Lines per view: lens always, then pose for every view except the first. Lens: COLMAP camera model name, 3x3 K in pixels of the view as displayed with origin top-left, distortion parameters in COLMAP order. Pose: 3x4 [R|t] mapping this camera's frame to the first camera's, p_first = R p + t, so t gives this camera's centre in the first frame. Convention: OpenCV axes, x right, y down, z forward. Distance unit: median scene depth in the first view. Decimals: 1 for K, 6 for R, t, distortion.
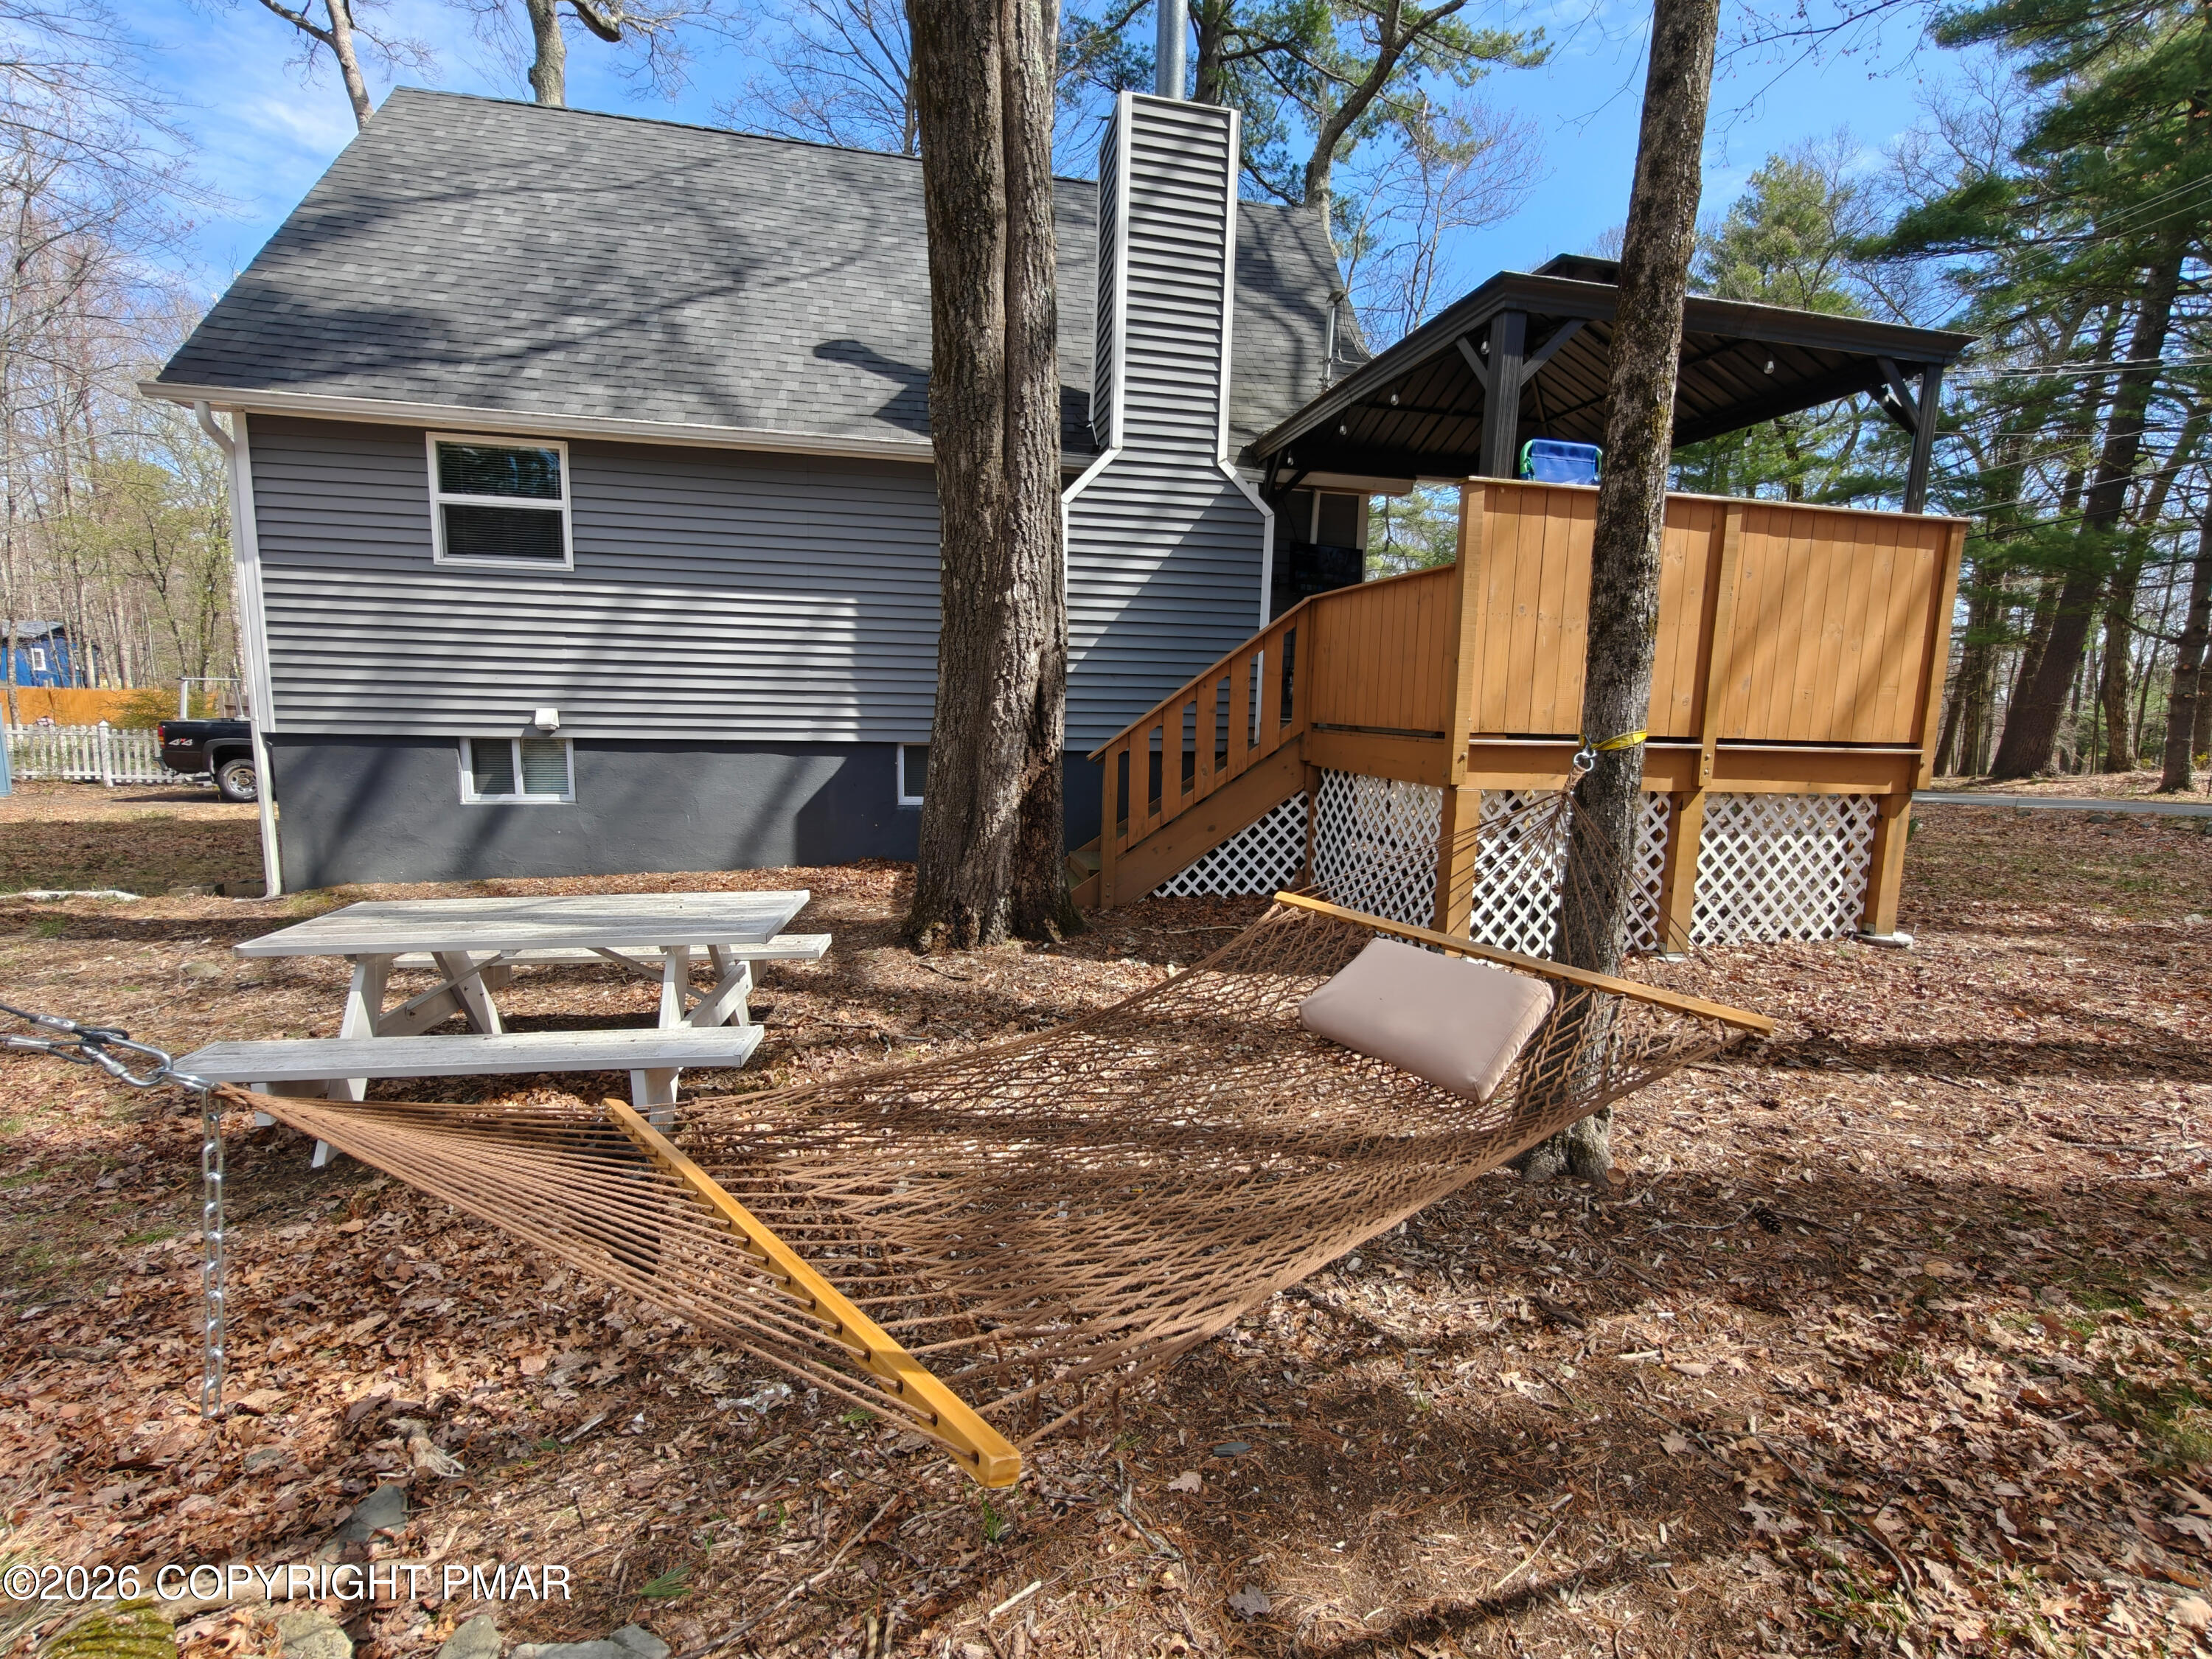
lens RADIAL K [[997.4, 0, 1106.9], [0, 997.4, 837.6], [0, 0, 1]] dist [-0.001701, 0.000623]
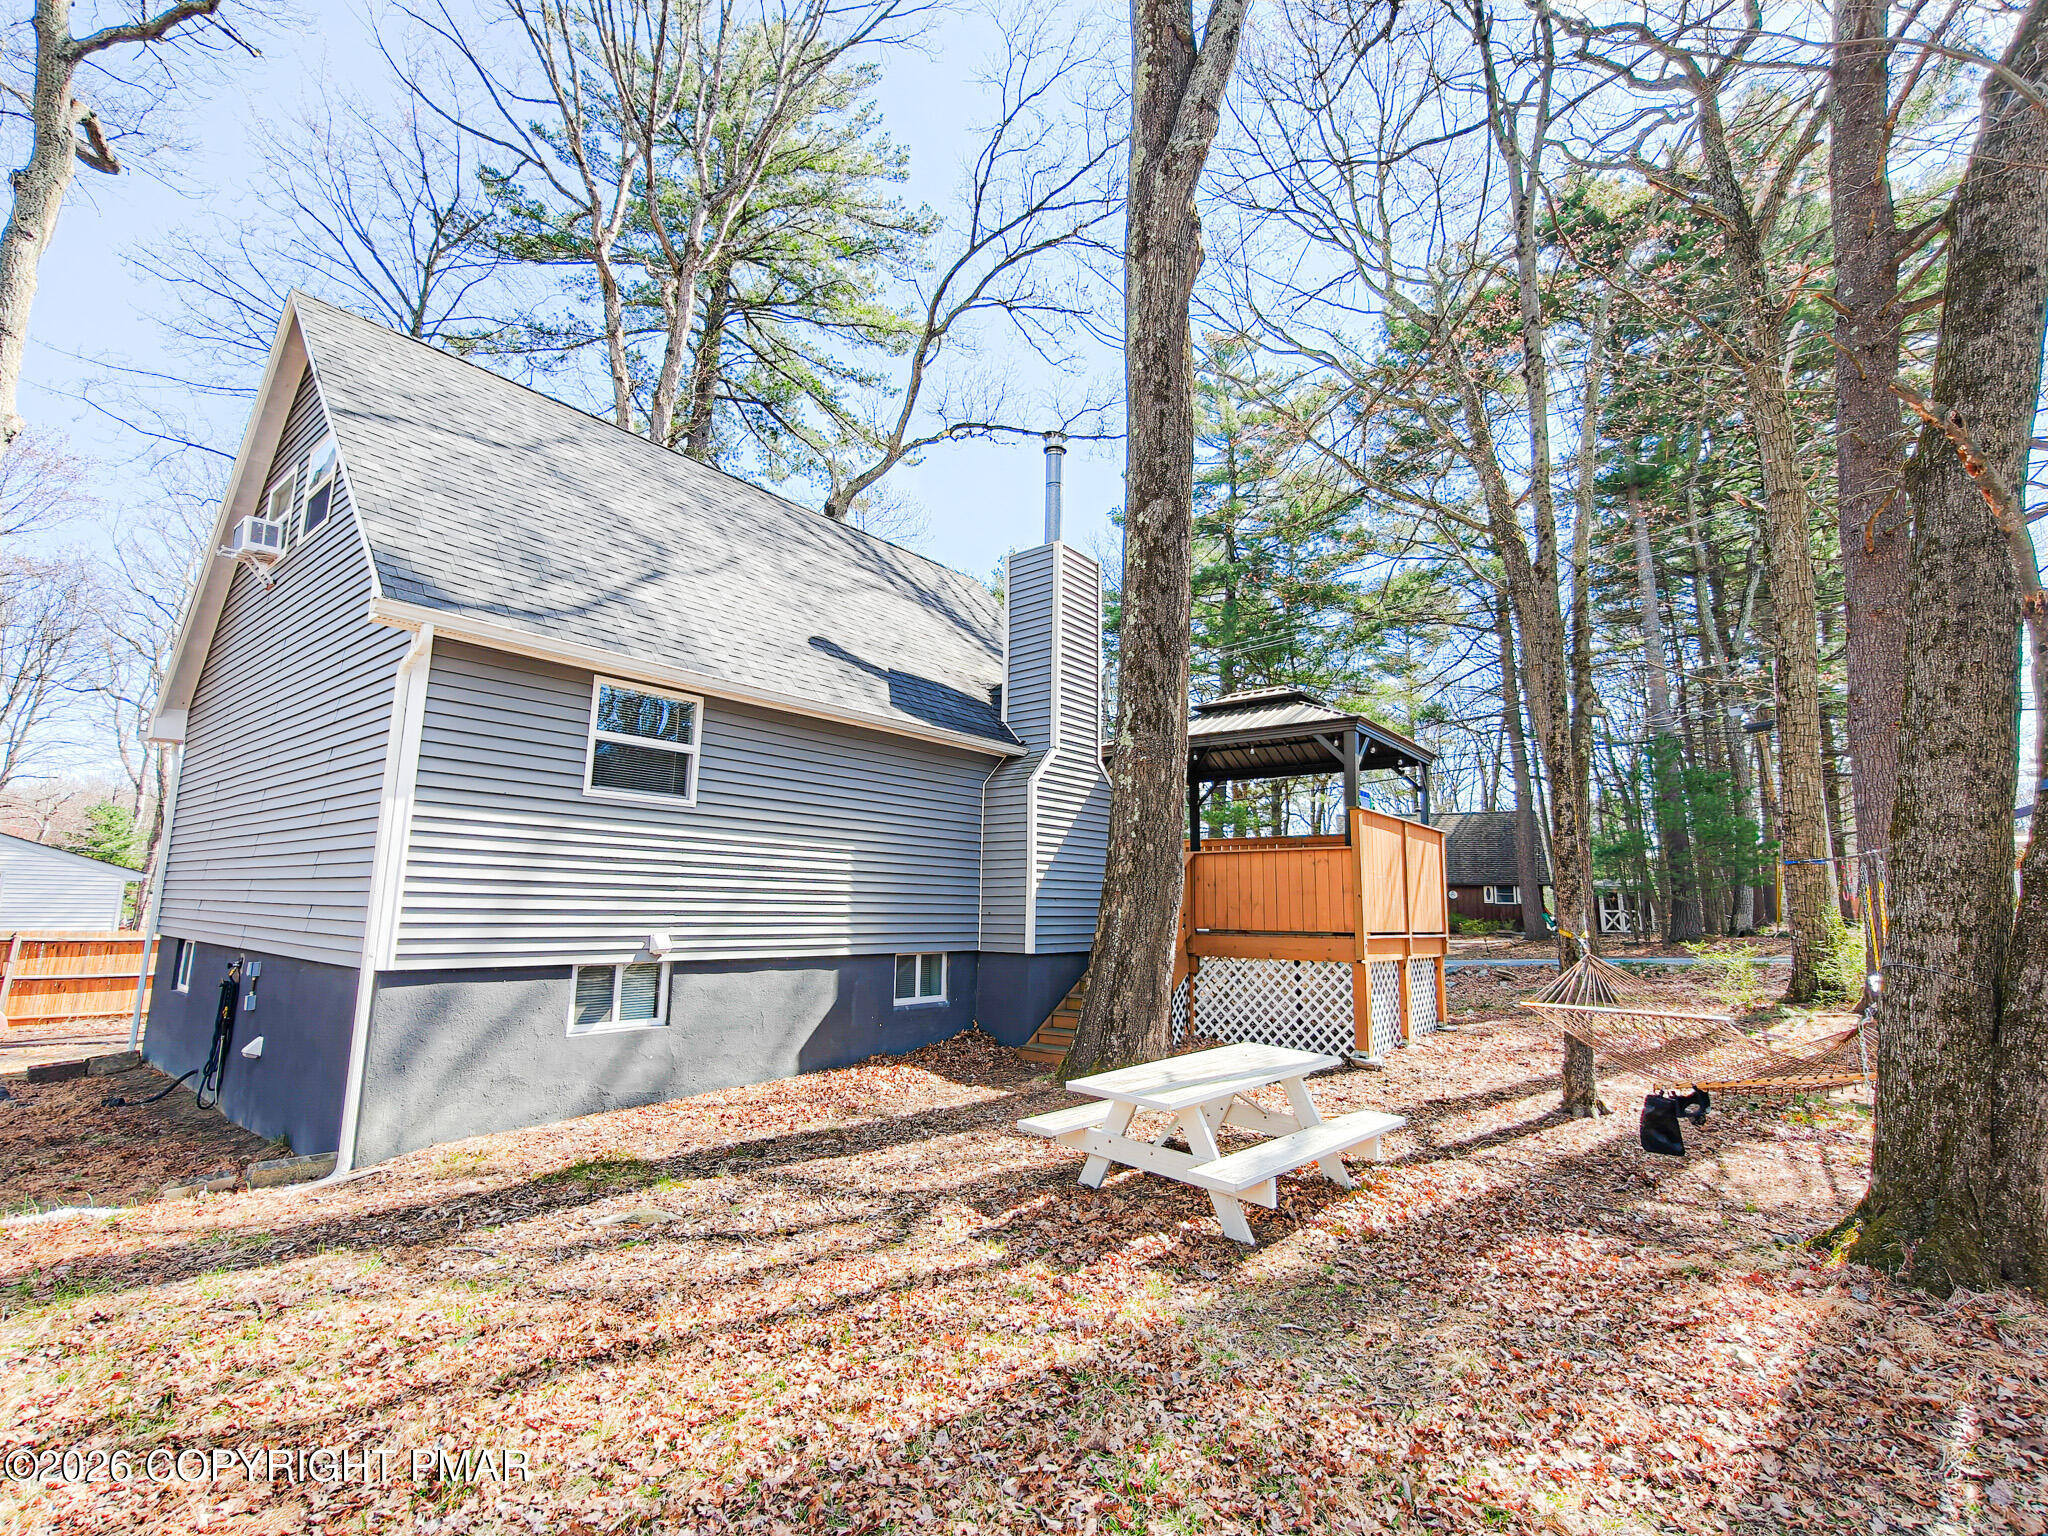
lens RADIAL K [[923.4, 0, 1028.8], [0, 923.4, 770.7], [0, 0, 1]] dist [-0.001701, 0.000623]
pose [[0.779303, 0.082618, 0.621178, -0.892736], [0.092766, 0.965139, -0.244747, -0.022729], [-0.619743, 0.248356, 0.744471, 0.003322]]
